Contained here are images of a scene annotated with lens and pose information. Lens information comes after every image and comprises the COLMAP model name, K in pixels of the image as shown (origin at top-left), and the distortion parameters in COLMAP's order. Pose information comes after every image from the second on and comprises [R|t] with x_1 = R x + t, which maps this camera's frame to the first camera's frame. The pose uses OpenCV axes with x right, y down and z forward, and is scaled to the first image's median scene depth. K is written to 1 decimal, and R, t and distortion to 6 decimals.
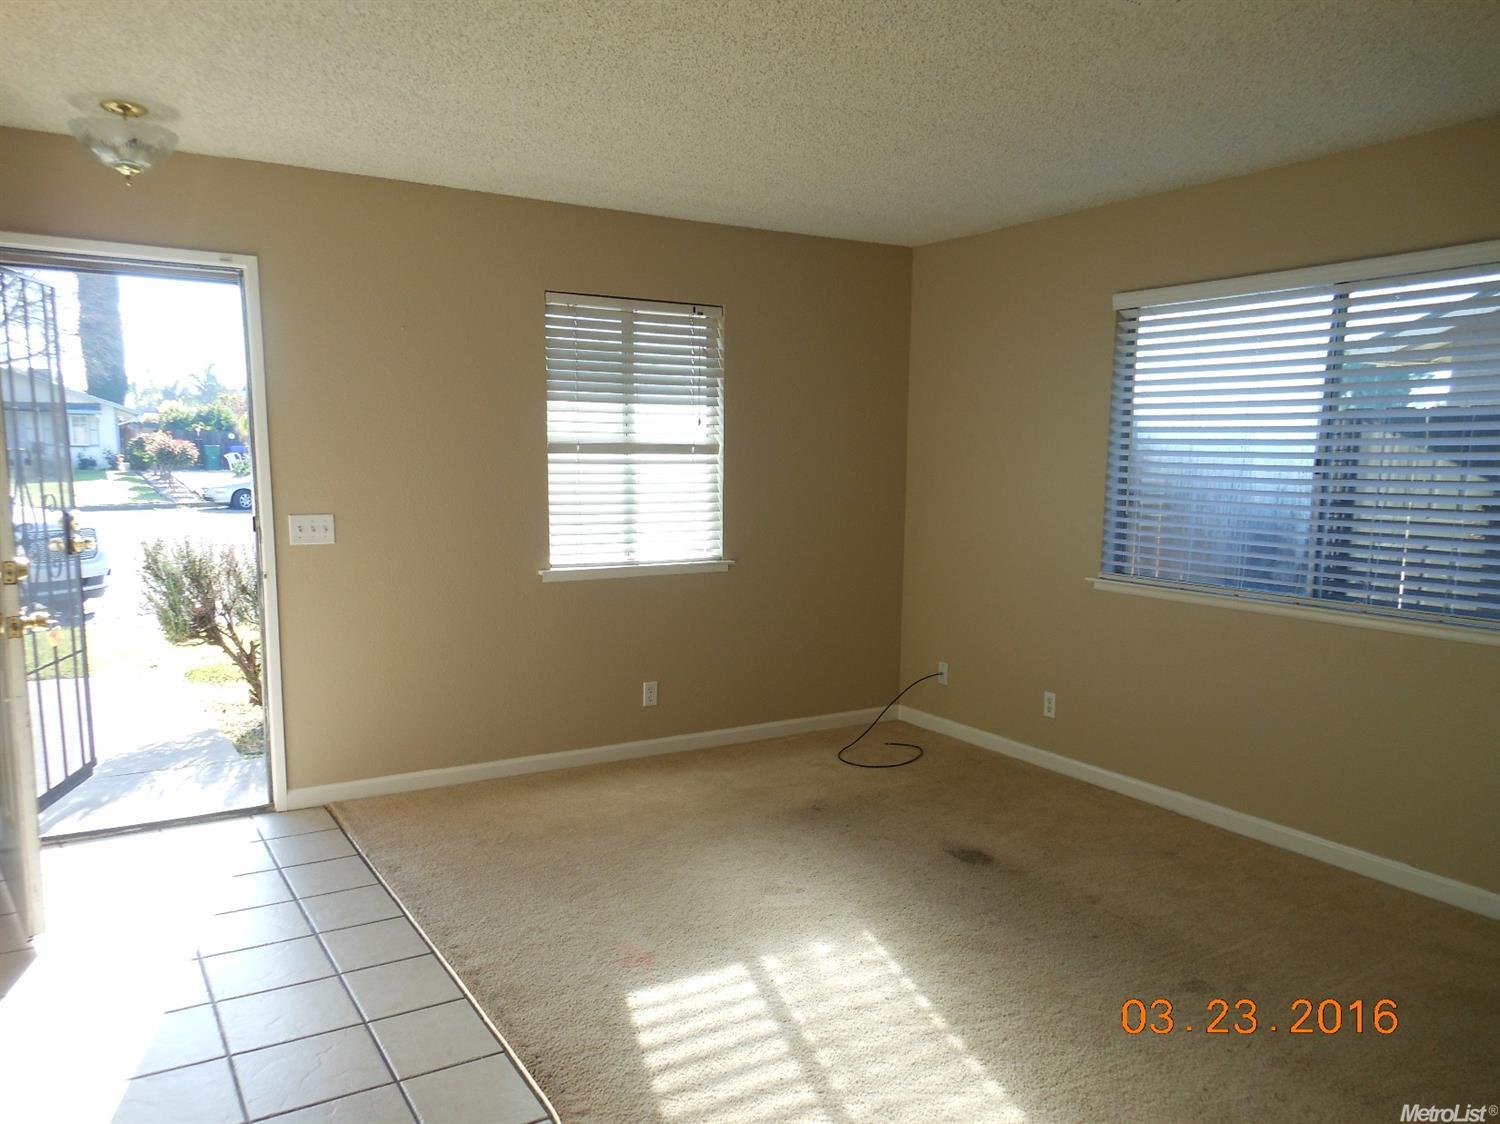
lens RADIAL K [[1104.4, 0, 750.1], [0, 1104.4, 635.4], [0, 0, 1]] dist [0.009097, 0.002390]
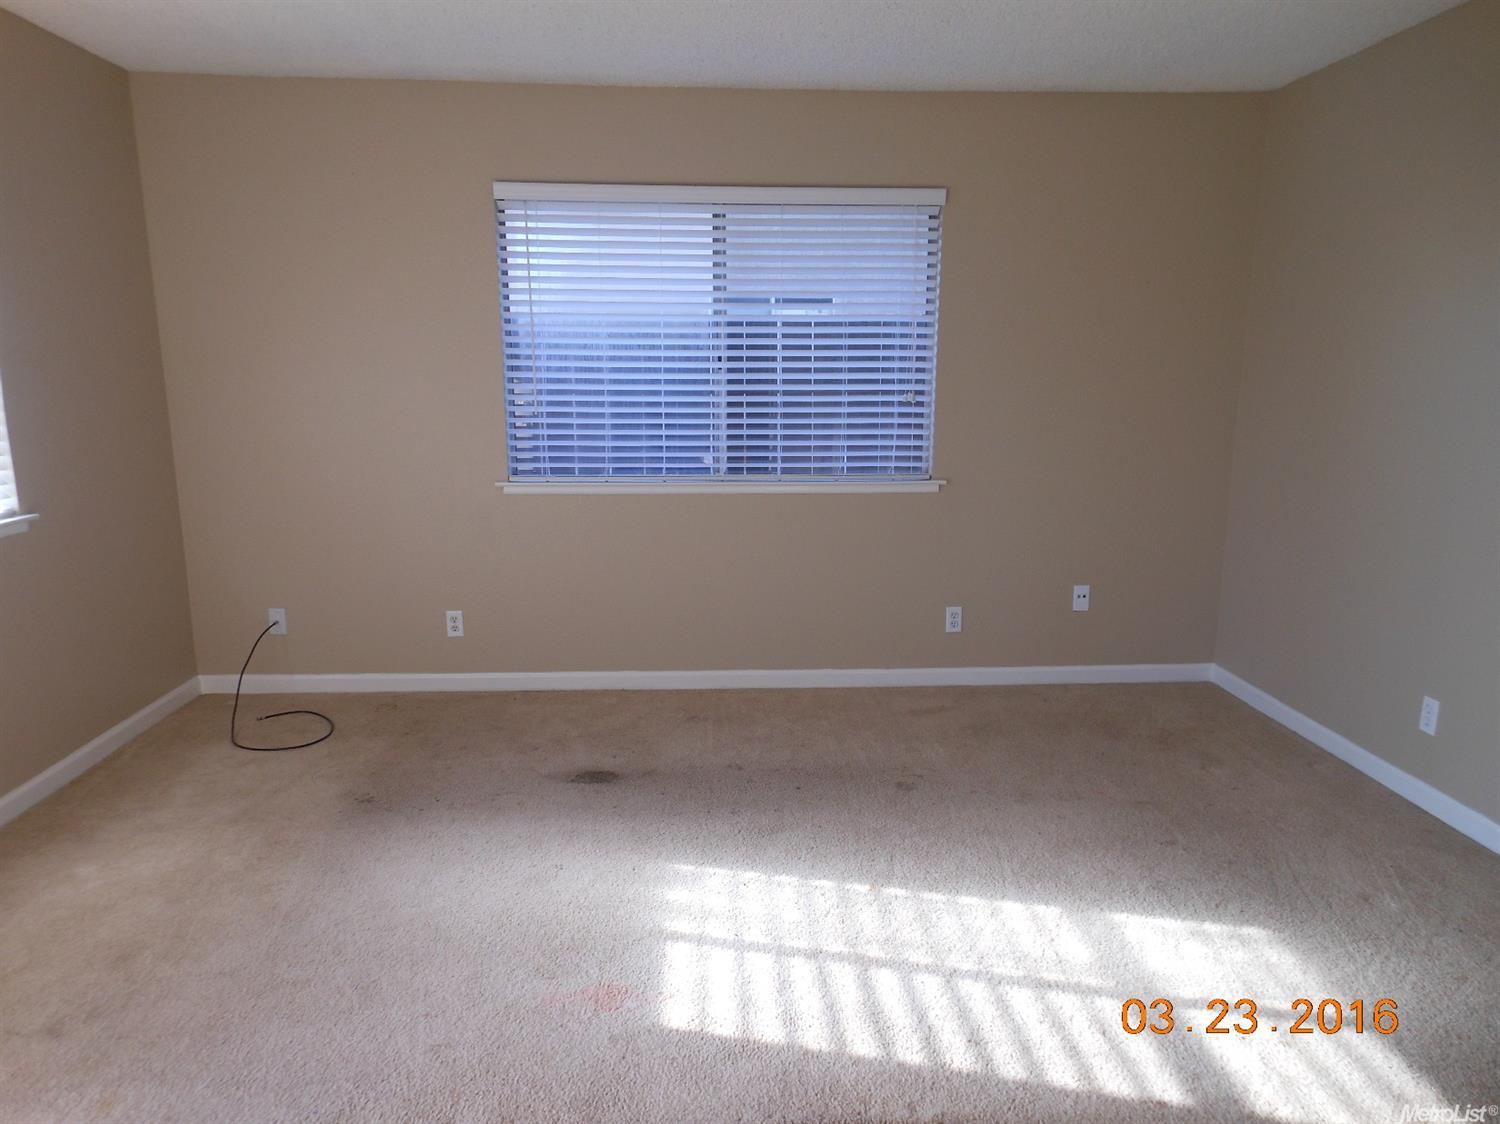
lens RADIAL K [[1115.3, 0, 755.4], [0, 1115.3, 631.8], [0, 0, 1]] dist [-0.005615, 0.011741]
pose [[0.471513, -0.211101, 0.856219, -0.526228], [0.145312, 0.976252, 0.160673, -0.056896], [-0.869804, 0.048659, 0.490991, 0.391732]]
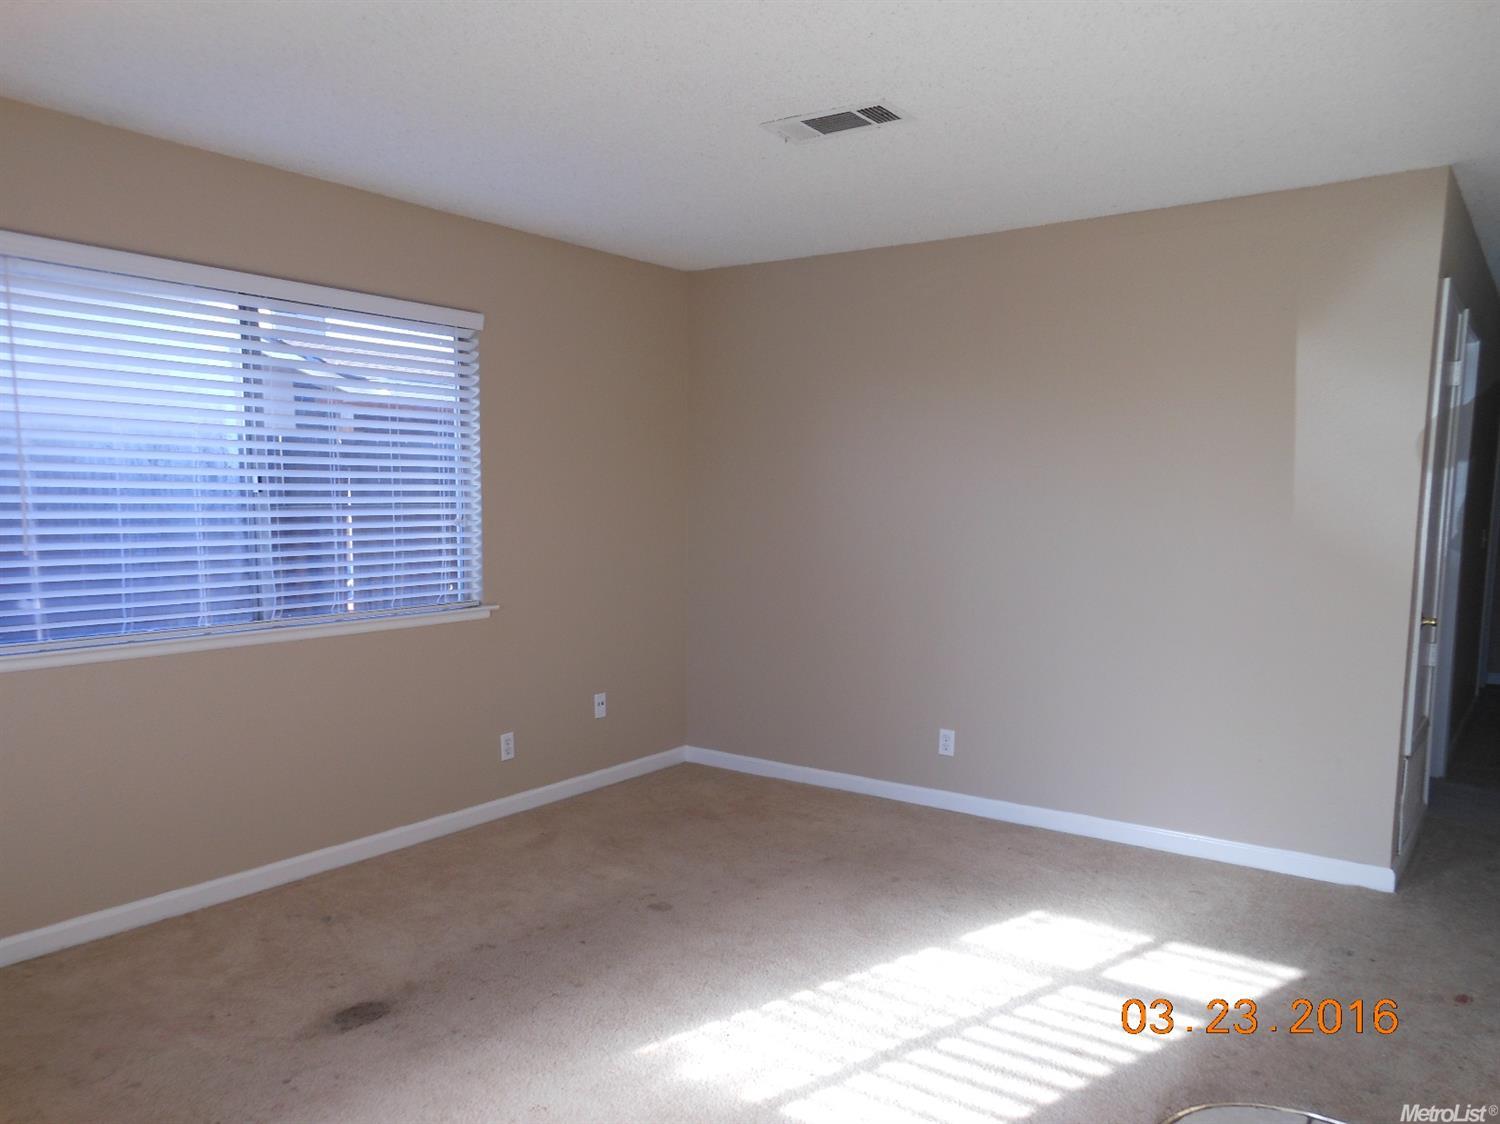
lens RADIAL K [[1104.4, 0, 750.1], [0, 1104.4, 635.4], [0, 0, 1]] dist [0.009097, 0.002390]
pose [[-0.395535, -0.128253, 0.909452, -0.529768], [0.137386, 0.970800, 0.196655, -0.151081], [-0.908117, 0.202730, -0.366365, 0.966424]]
